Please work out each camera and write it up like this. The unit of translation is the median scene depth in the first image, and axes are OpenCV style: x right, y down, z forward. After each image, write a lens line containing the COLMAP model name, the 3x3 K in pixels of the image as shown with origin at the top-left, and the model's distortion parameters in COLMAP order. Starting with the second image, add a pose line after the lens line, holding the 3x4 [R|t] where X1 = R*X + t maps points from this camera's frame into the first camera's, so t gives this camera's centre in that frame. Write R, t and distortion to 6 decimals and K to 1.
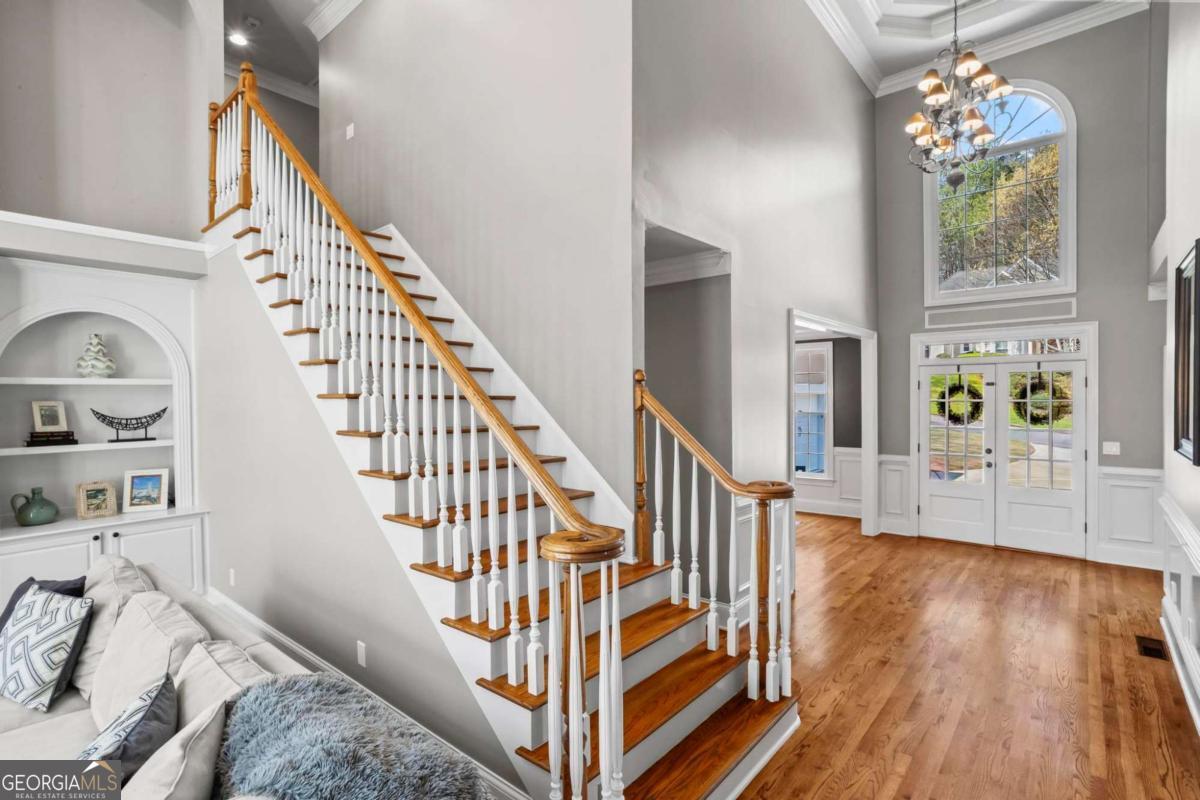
lens RADIAL K [[578.1, 0, 582.1], [0, 578.1, 405.0], [0, 0, 1]] dist [-0.042983, 0.022651]
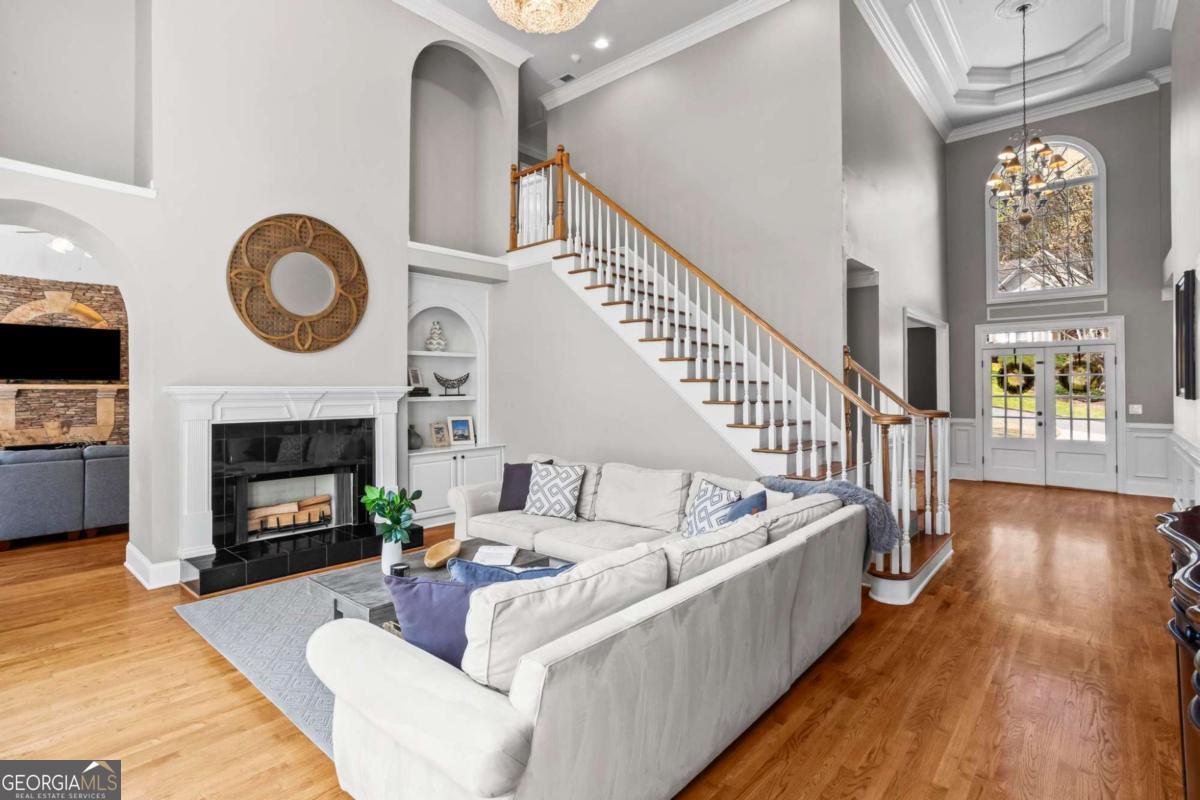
lens RADIAL K [[578.1, 0, 578.9], [0, 578.1, 382.9], [0, 0, 1]] dist [-0.042983, 0.022651]
pose [[0.999733, 0.005333, -0.022487, -0.361333], [-0.005787, 0.999780, -0.020167, 0.047700], [0.022374, 0.020292, 0.999544, -0.379611]]
